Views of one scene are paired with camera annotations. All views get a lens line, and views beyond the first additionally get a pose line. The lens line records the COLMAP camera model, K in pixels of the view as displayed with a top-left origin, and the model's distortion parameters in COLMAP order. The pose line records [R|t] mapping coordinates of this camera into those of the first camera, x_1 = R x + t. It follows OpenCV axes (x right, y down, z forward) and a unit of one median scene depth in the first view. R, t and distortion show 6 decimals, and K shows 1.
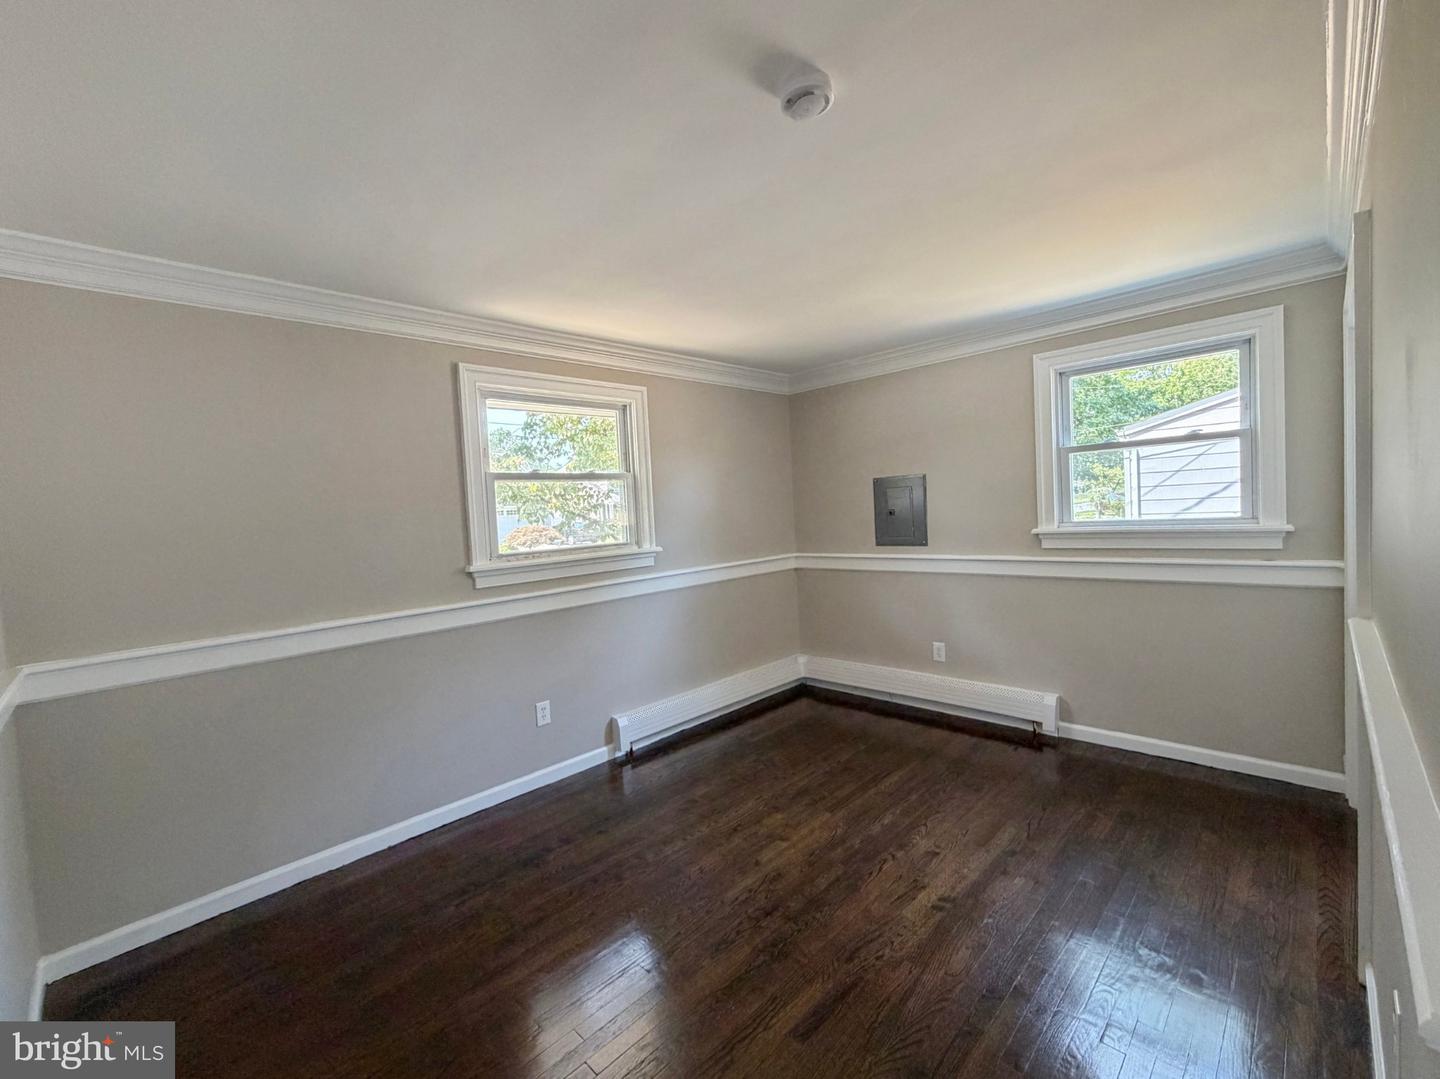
lens RADIAL K [[599.5, 0, 716.7], [0, 599.5, 533.5], [0, 0, 1]] dist [-0.000798, 0.000079]
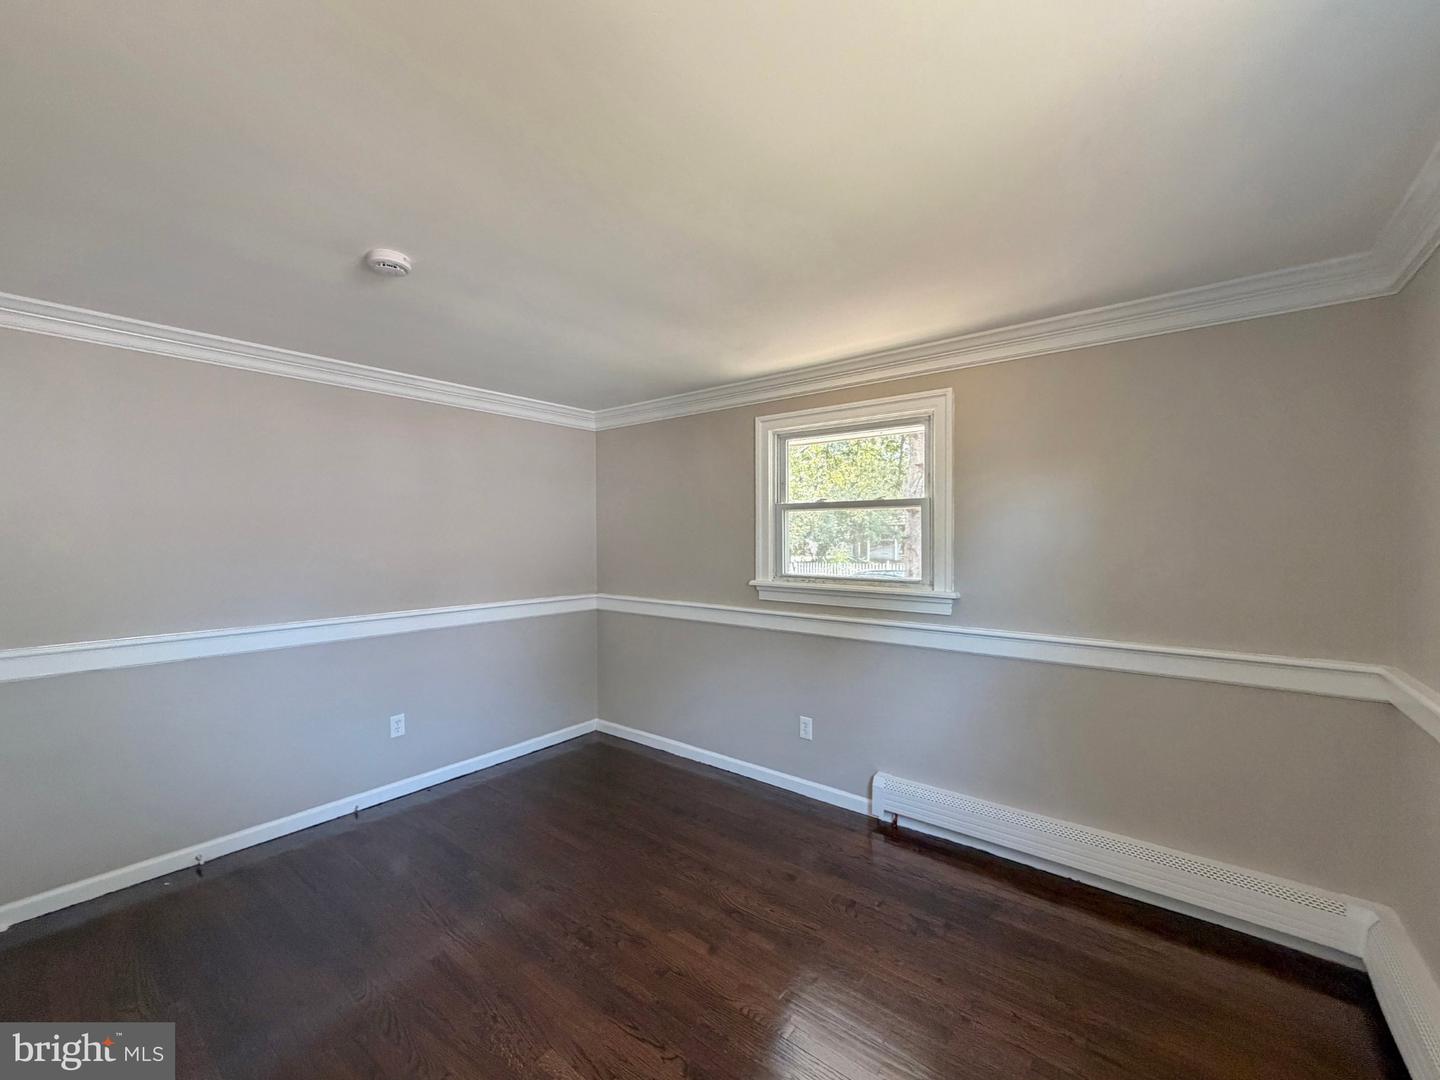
lens RADIAL K [[582.5, 0, 720.0], [0, 582.5, 540.0], [0, 0, 1]] dist [-0.008601, 0.000031]
pose [[0.115176, 0.051767, -0.991995, 0.690913], [-0.054178, 0.997482, 0.045763, -0.071243], [0.991867, 0.048473, 0.117690, 0.699787]]
